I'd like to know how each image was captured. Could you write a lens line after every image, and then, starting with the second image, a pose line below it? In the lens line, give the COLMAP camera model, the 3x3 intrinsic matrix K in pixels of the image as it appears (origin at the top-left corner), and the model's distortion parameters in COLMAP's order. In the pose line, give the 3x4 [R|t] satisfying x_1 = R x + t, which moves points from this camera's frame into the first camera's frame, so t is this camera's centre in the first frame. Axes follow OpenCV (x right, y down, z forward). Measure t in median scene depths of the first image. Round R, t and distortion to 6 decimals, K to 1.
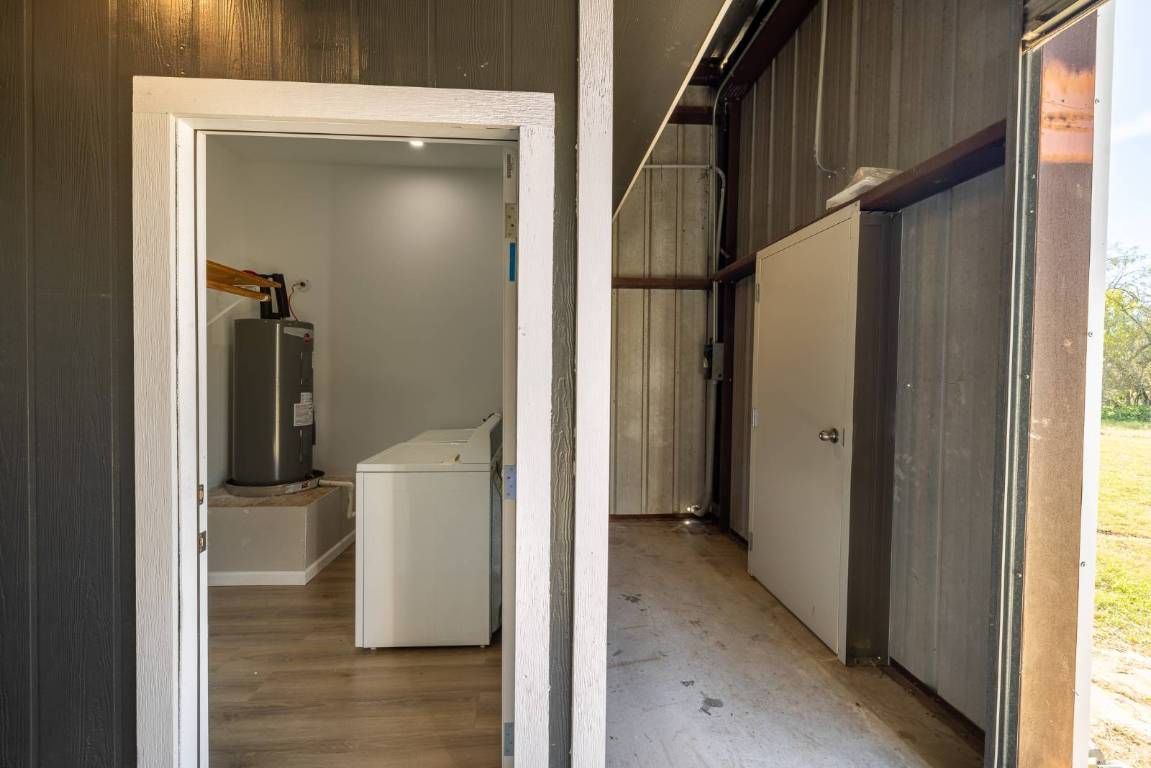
lens RADIAL K [[510.8, 0, 568.4], [0, 510.8, 378.2], [0, 0, 1]] dist [0.000120, -0.000353]
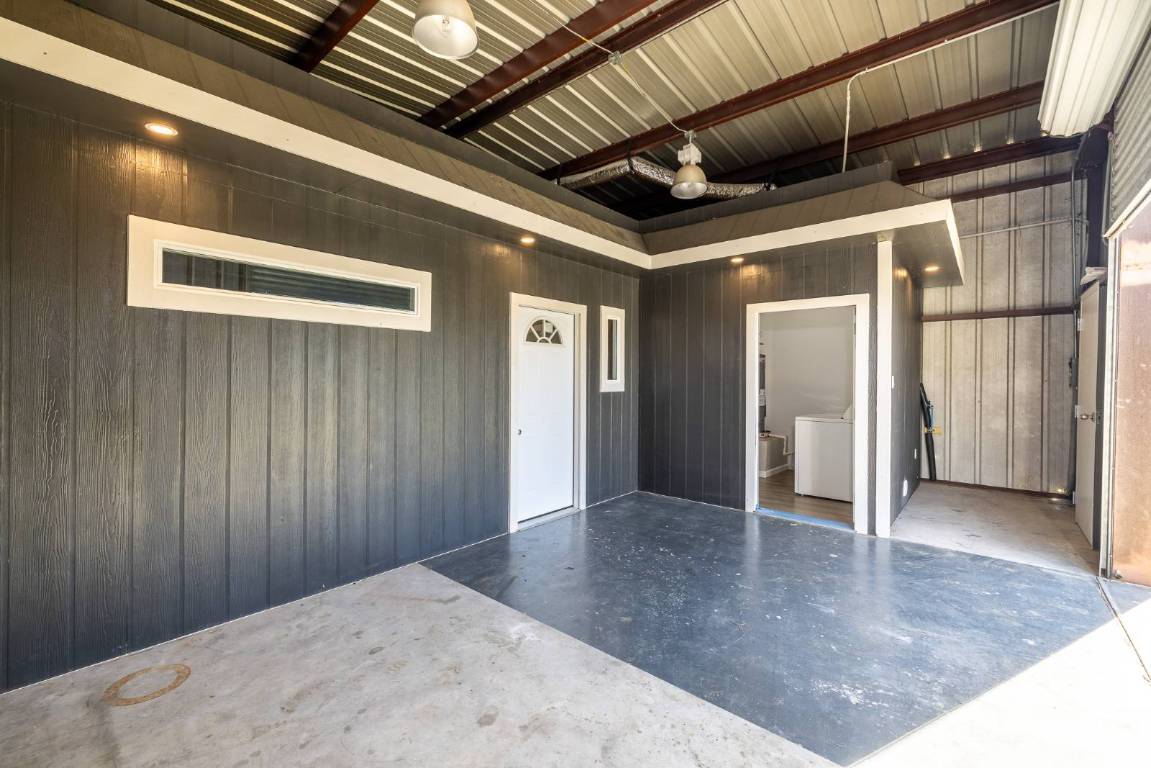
lens RADIAL K [[480.4, 0, 566.2], [0, 480.4, 377.0], [0, 0, 1]] dist [-0.003557, 0.000820]
pose [[0.712527, -0.004729, -0.701628, 0.201398], [-0.010714, 0.999787, -0.017619, 0.013673], [0.701562, 0.020072, 0.712325, -0.685197]]
